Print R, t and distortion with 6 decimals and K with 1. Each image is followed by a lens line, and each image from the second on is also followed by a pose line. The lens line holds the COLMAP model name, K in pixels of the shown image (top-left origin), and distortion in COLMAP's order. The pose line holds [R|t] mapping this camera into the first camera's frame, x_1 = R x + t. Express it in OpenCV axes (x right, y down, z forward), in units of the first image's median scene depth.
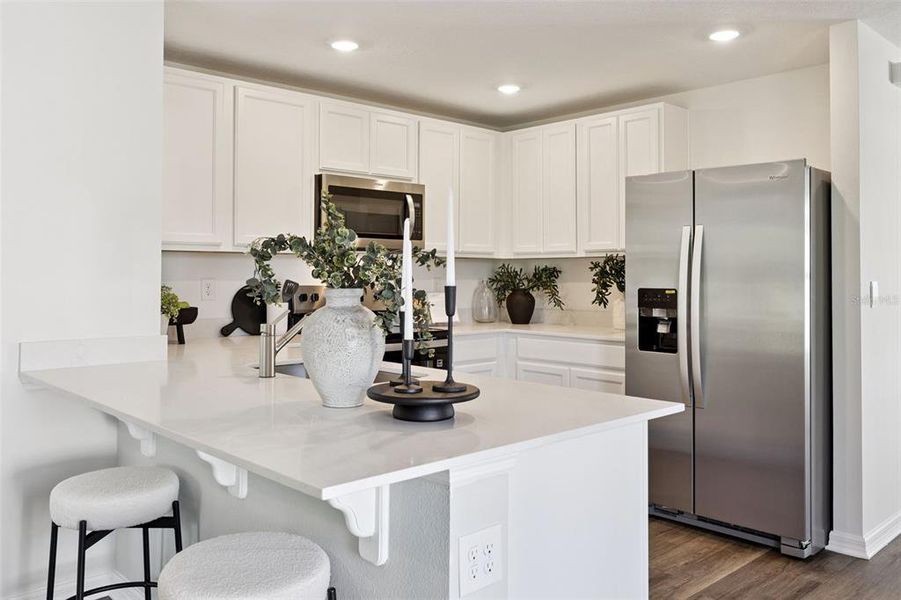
lens RADIAL K [[731.6, 0, 452.1], [0, 731.6, 292.1], [0, 0, 1]] dist [-0.005897, -0.006108]
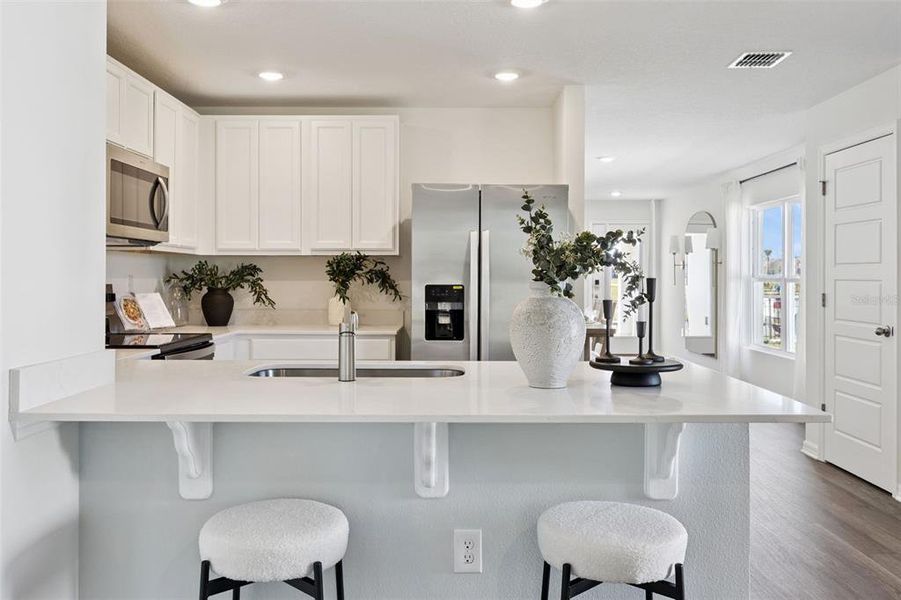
lens RADIAL K [[785.7, 0, 450.3], [0, 785.7, 299.1], [0, 0, 1]] dist [0.018555, 0.001687]
pose [[0.687443, -0.021378, 0.725924, -0.520425], [0.016717, 0.999768, 0.013611, 0.000761], [-0.726046, 0.002778, 0.687640, 0.131712]]
